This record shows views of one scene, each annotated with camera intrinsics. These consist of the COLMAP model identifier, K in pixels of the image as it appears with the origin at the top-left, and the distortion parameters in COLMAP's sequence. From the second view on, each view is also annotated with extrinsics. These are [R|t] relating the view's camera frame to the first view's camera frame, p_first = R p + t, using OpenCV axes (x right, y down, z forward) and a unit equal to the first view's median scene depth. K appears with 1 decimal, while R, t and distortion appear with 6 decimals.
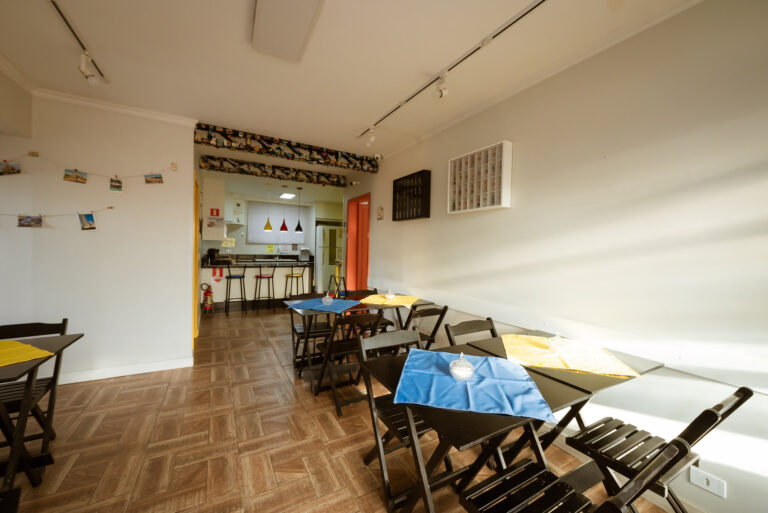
lens RADIAL K [[300.6, 0, 389.0], [0, 300.6, 256.1], [0, 0, 1]] dist [0.000738, -0.000566]
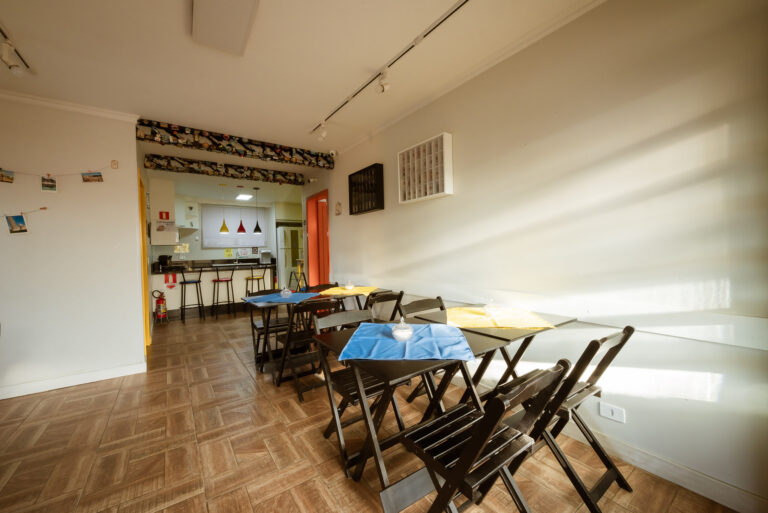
lens RADIAL K [[300.6, 0, 385.8], [0, 300.6, 254.8], [0, 0, 1]] dist [0.000738, -0.000566]
pose [[0.993488, -0.048022, 0.103326, 0.032600], [0.048248, 0.998835, 0.000312, 0.036947], [-0.103221, 0.004675, 0.994647, -0.044353]]
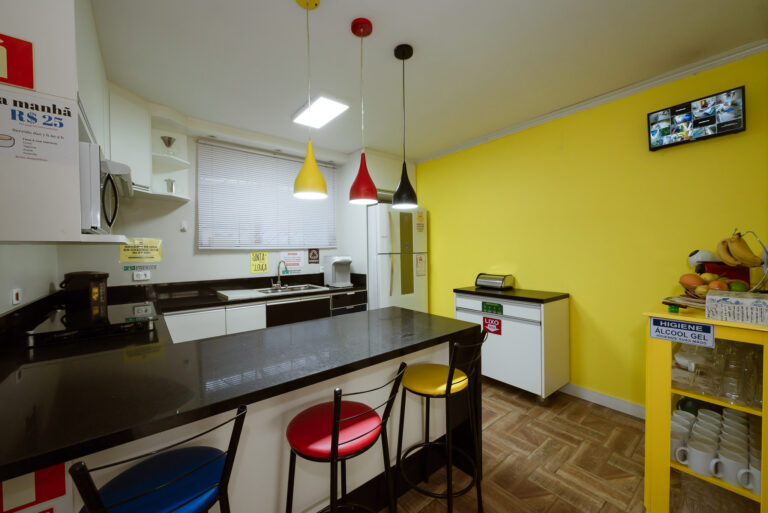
lens RADIAL K [[300.6, 0, 386.2], [0, 300.6, 256.6], [0, 0, 1]] dist [0.000738, -0.000566]
pose [[0.987050, -0.033921, 0.156788, -1.961006], [0.033565, 0.999424, 0.004916, -0.192916], [-0.156865, 0.000411, 0.987620, 3.889732]]
